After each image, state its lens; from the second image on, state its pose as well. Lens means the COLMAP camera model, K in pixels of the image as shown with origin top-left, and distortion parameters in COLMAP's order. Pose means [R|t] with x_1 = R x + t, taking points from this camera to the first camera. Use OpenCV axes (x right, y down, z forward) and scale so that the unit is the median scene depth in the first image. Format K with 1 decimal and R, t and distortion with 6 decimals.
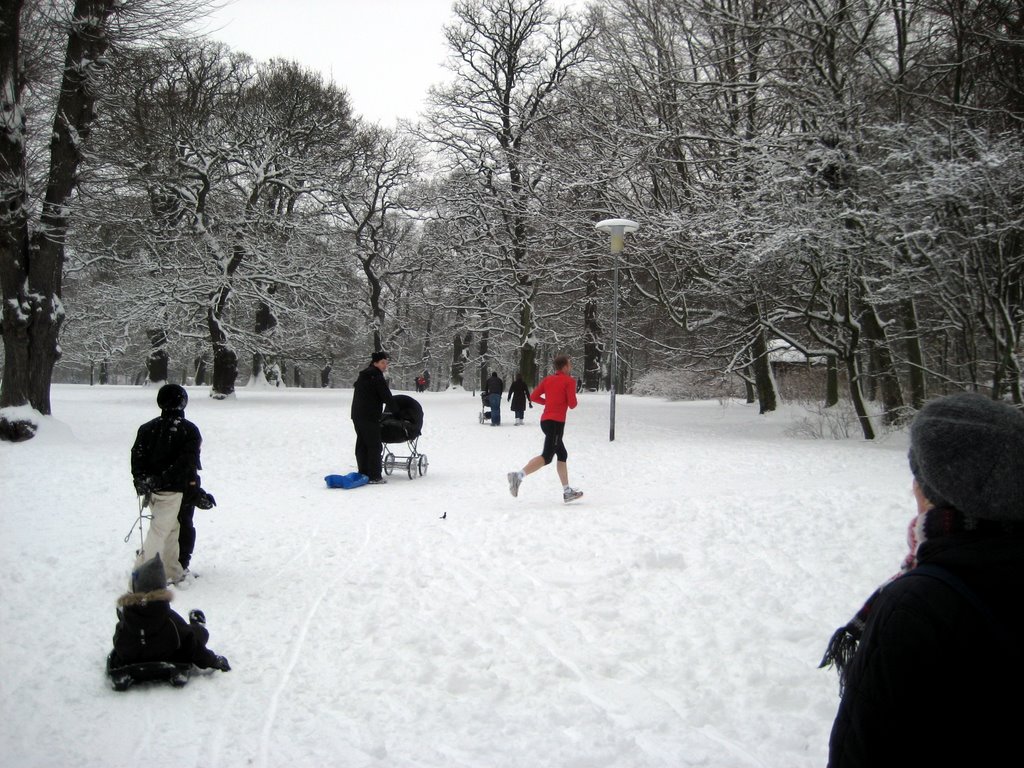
lens RADIAL K [[1131.7, 0, 512.0], [0, 1131.7, 384.0], [0, 0, 1]] dist [-0.133312, 0.269142]
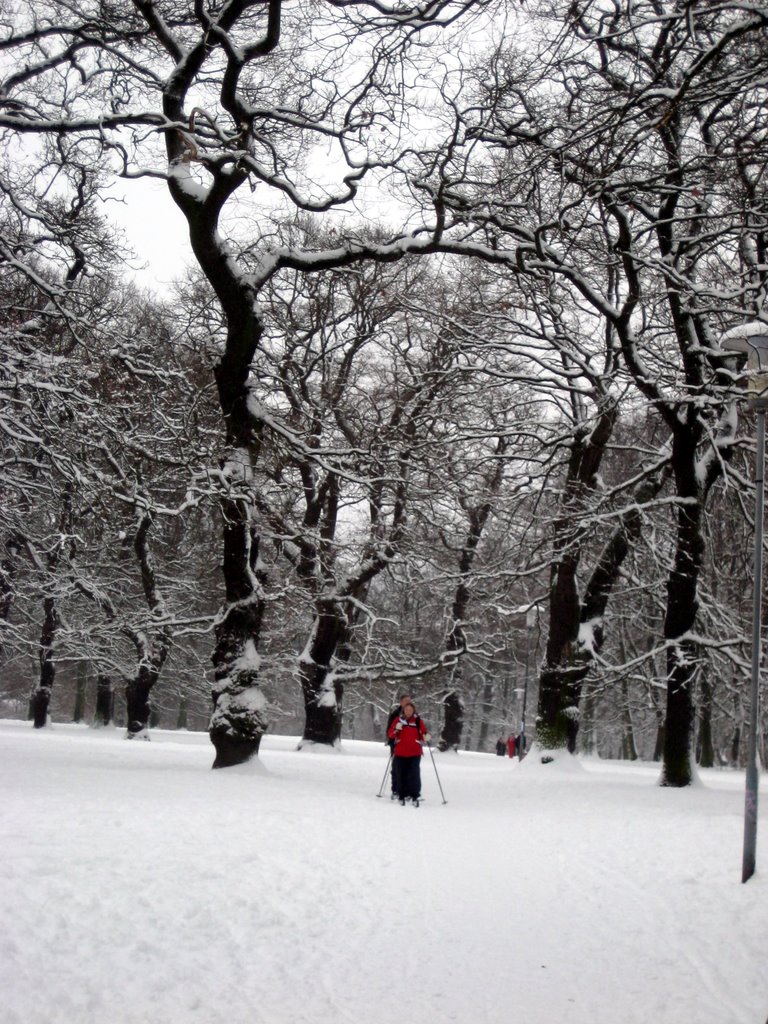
lens RADIAL K [[2349.0, 0, 384.0], [0, 2349.0, 512.0], [0, 0, 1]] dist [-0.003530, 0.000488]
pose [[0.993593, 0.029681, -0.109047, -0.029252], [-0.039436, 0.995303, -0.088415, -0.004378], [0.105910, 0.092149, 0.990097, 0.411707]]
